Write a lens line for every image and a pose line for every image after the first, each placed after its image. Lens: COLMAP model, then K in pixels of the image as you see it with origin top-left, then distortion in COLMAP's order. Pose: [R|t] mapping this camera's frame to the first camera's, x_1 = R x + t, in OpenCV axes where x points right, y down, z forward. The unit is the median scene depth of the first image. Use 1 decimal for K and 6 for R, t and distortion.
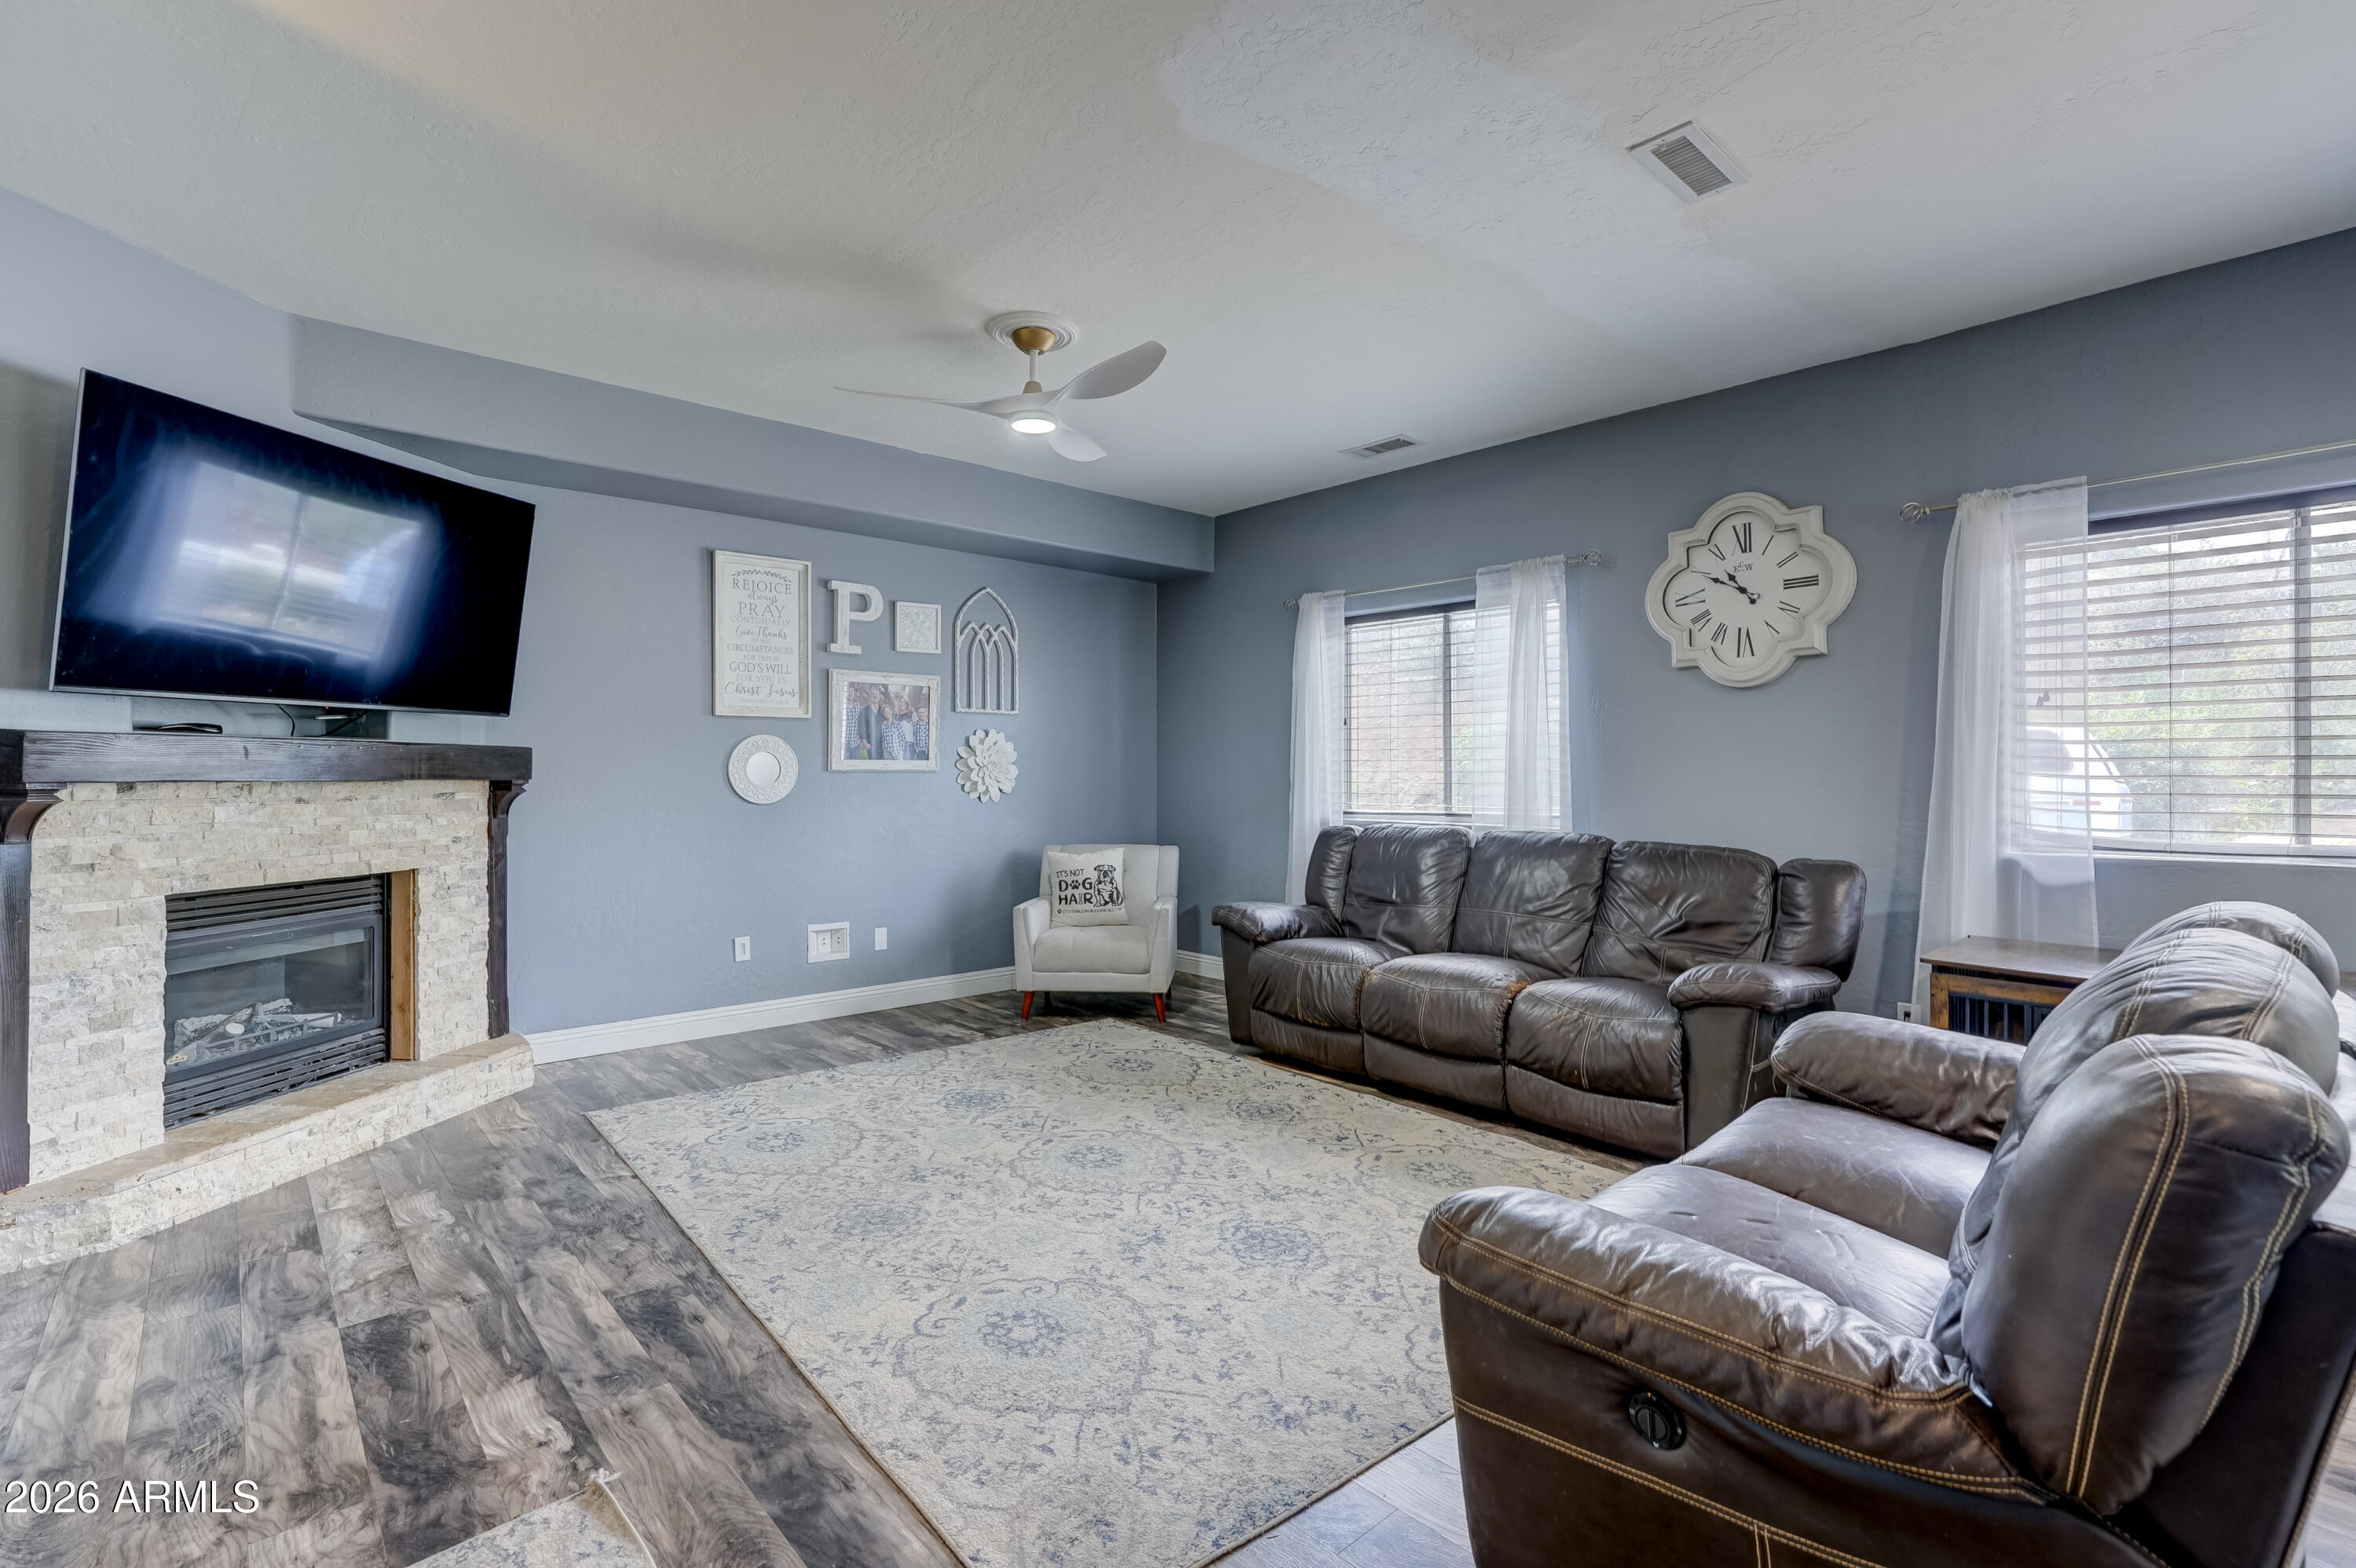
lens RADIAL K [[1107.7, 0, 1178.0], [0, 1107.7, 784.0], [0, 0, 1]] dist [-0.021632, -0.000285]
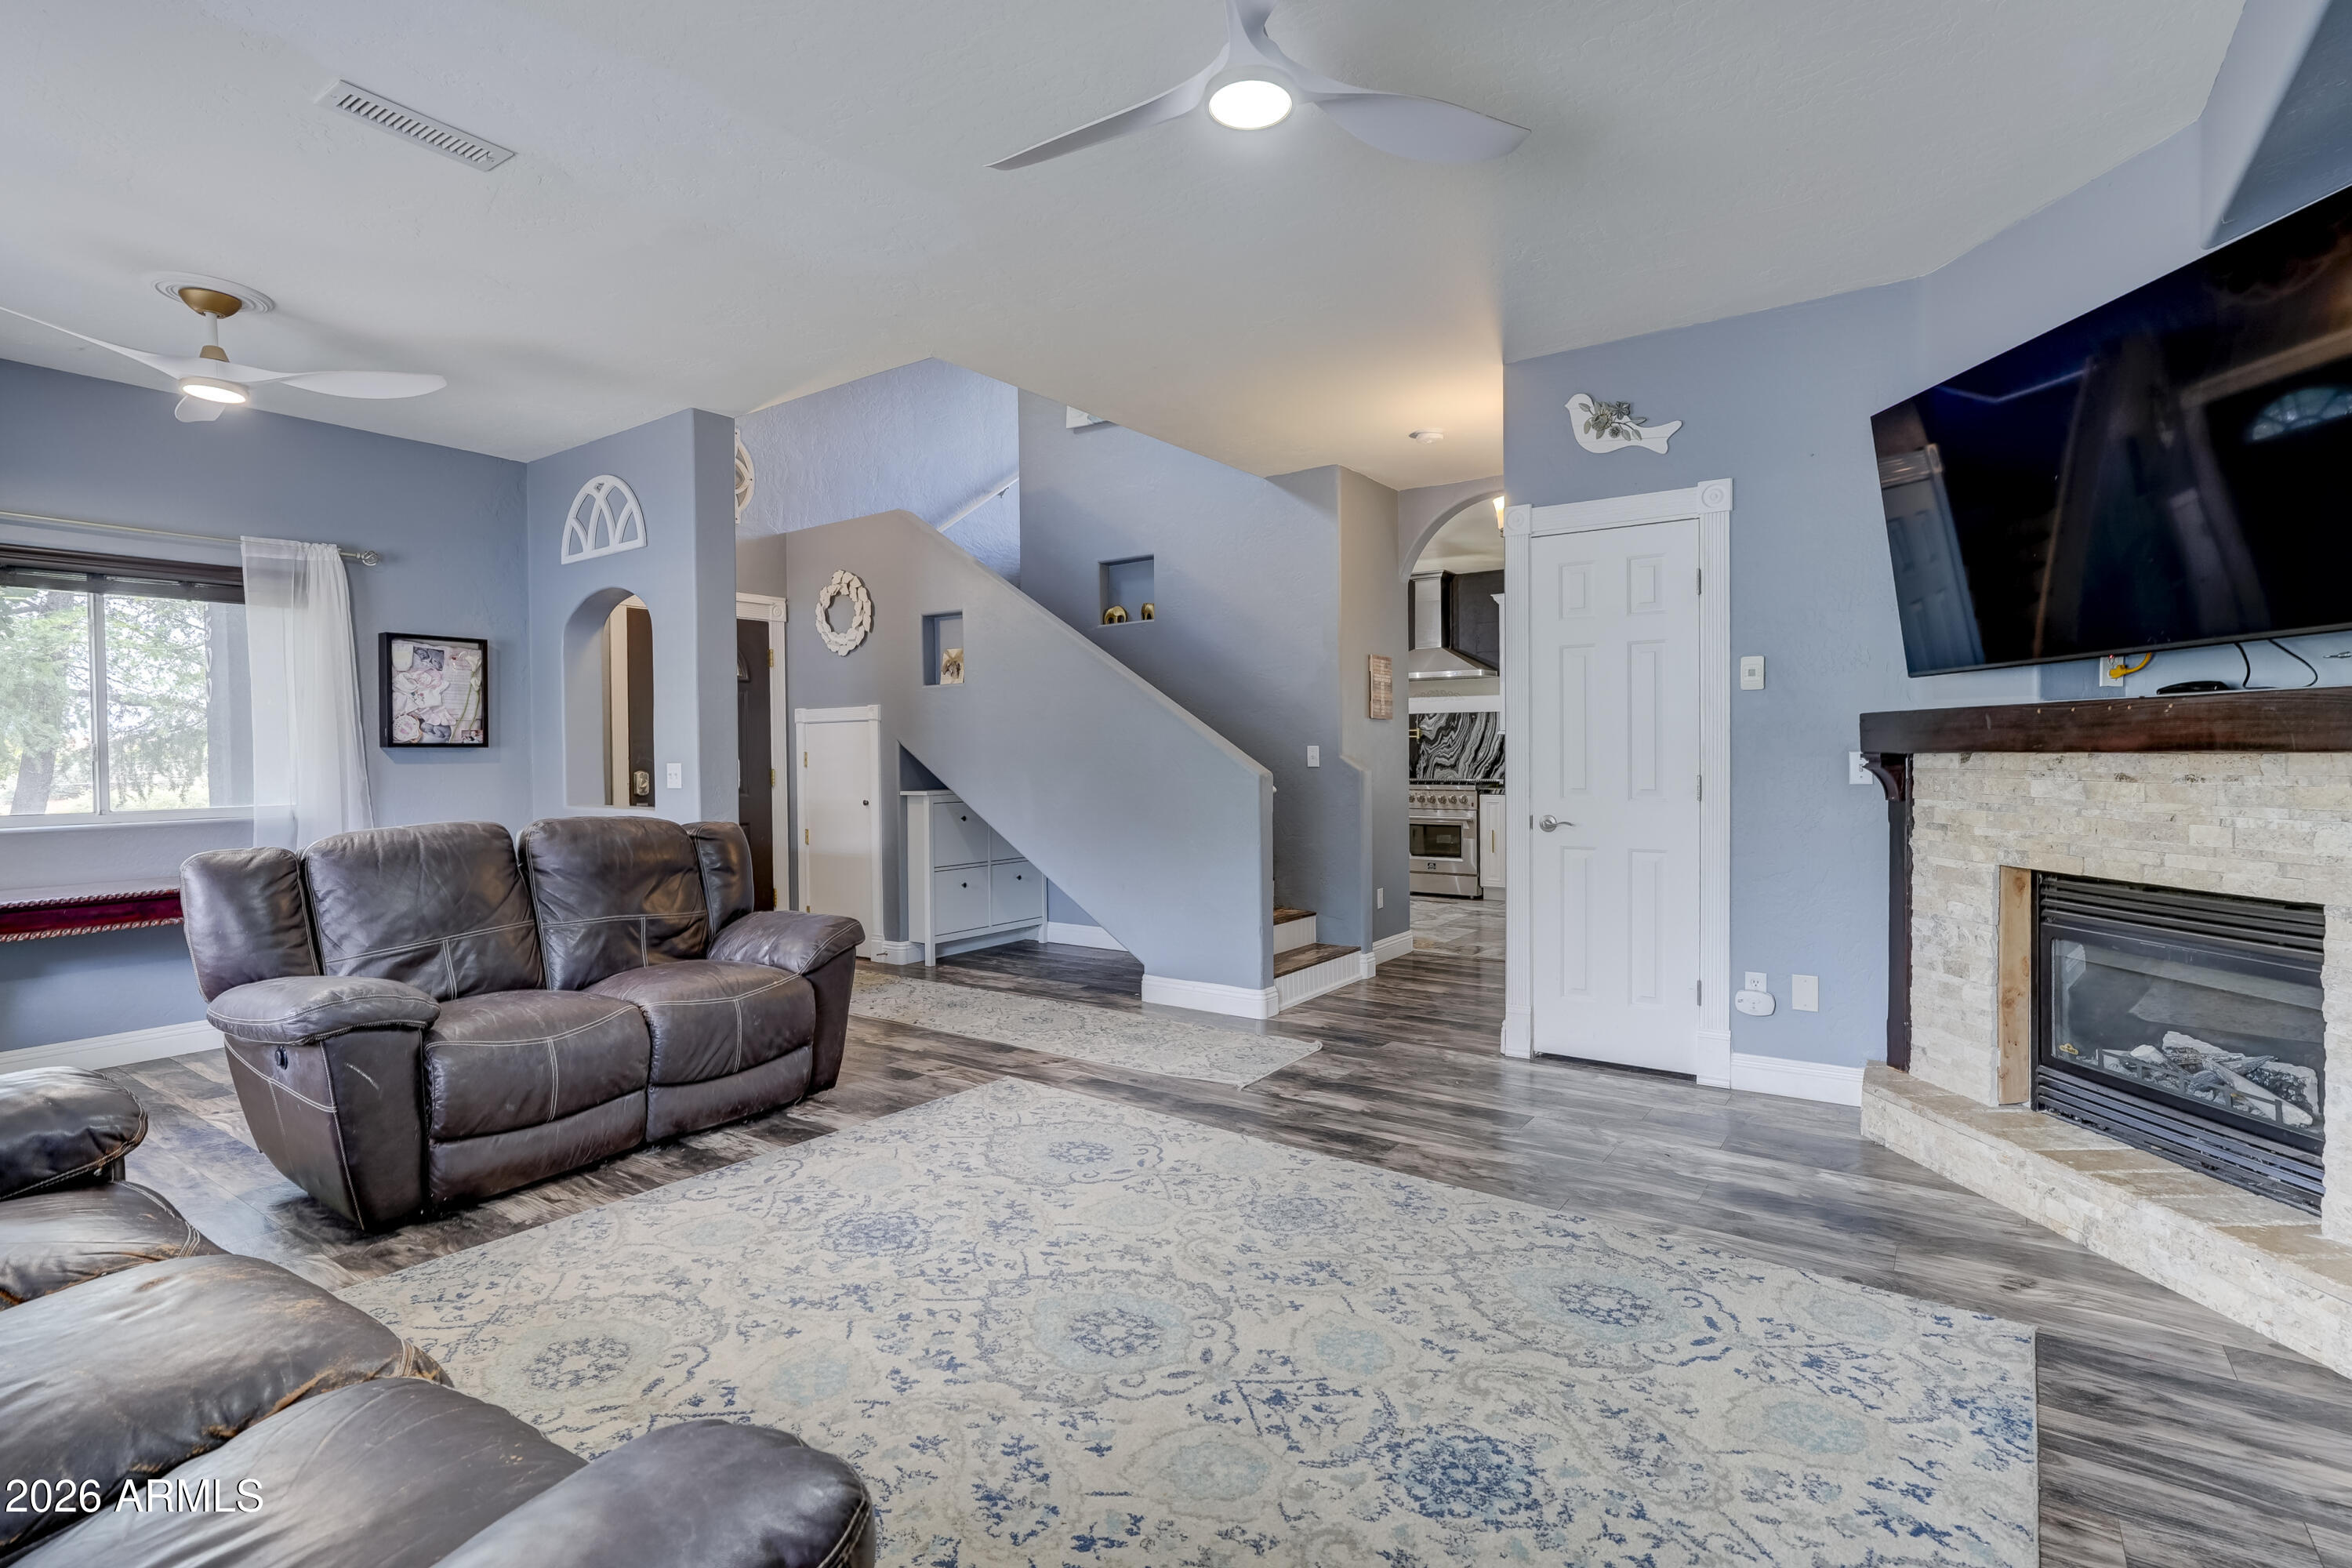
lens RADIAL K [[1075.1, 0, 1184.6], [0, 1075.1, 775.7], [0, 0, 1]] dist [-0.016688, 0.014291]
pose [[-0.973185, 0.013286, -0.229641, 0.024428], [0.006708, 0.999545, 0.029402, -0.012729], [0.229927, 0.027073, -0.972831, 1.536065]]
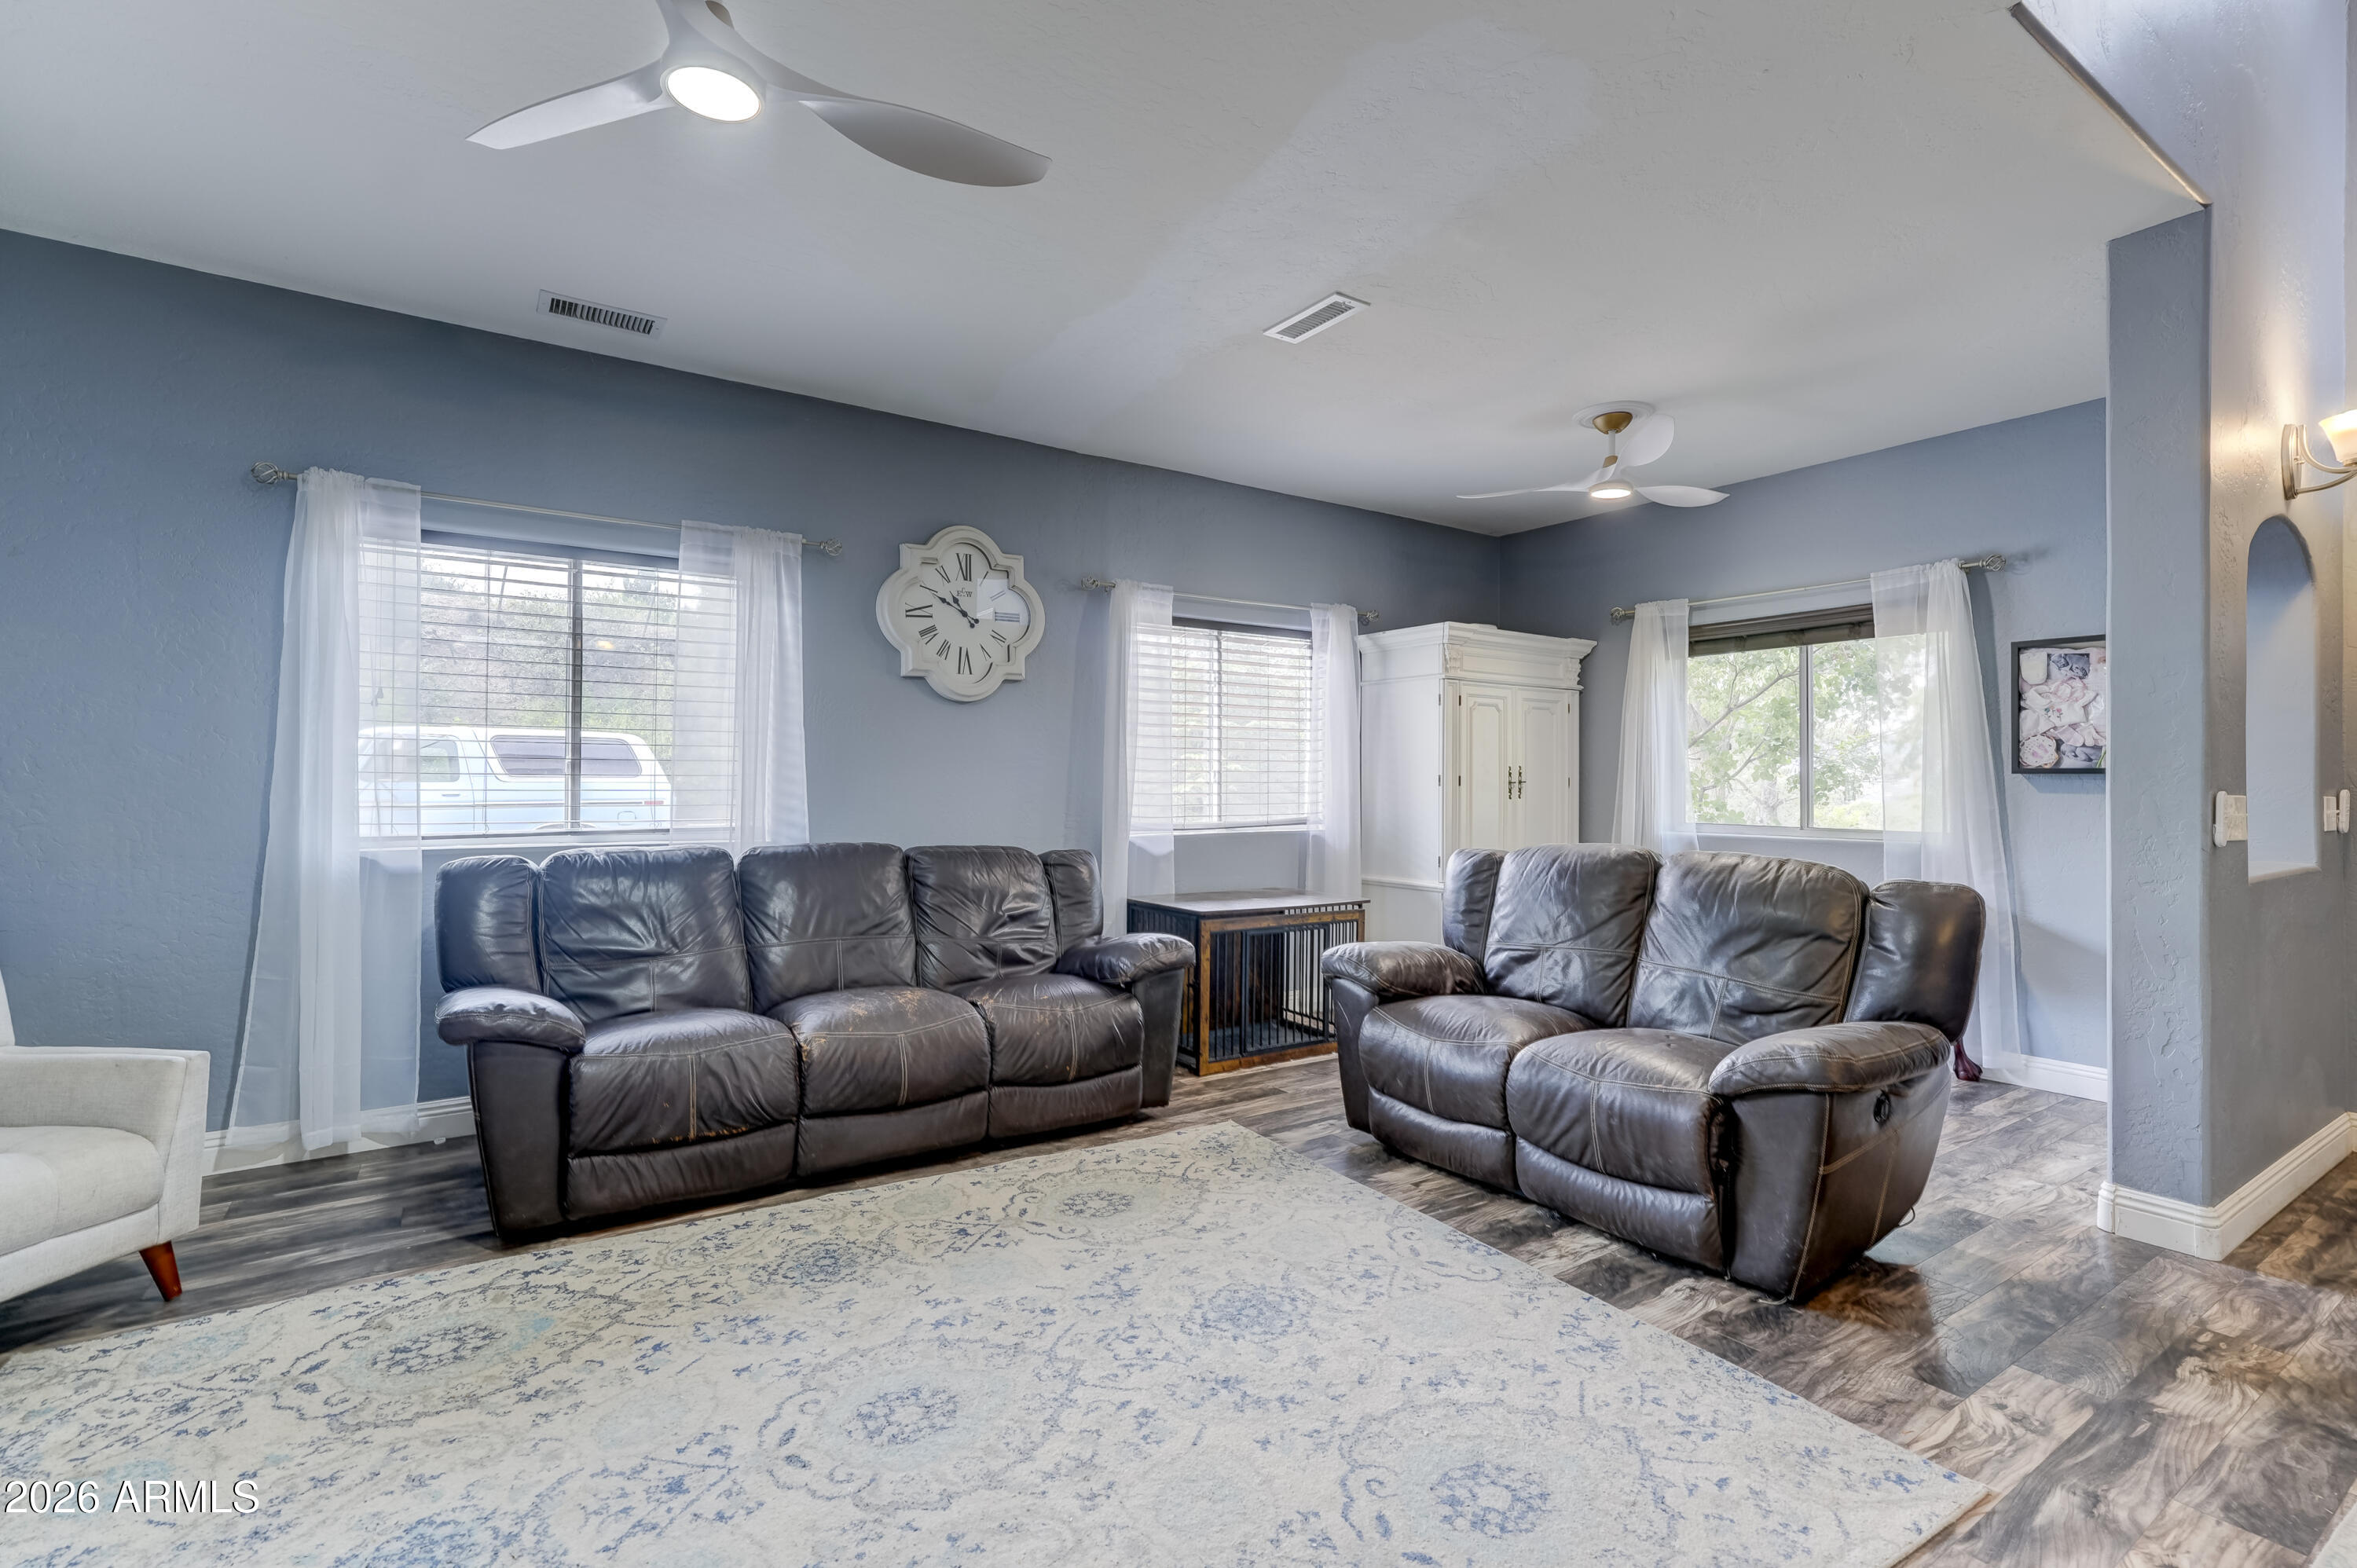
lens RADIAL K [[1077.3, 0, 1187.2], [0, 1077.3, 775.6], [0, 0, 1]] dist [-0.016688, 0.014291]
pose [[0.117121, 0.006499, 0.993096, -0.606341], [0.001382, 0.999977, -0.006707, -0.006543], [-0.993117, 0.002158, 0.117109, 0.736713]]
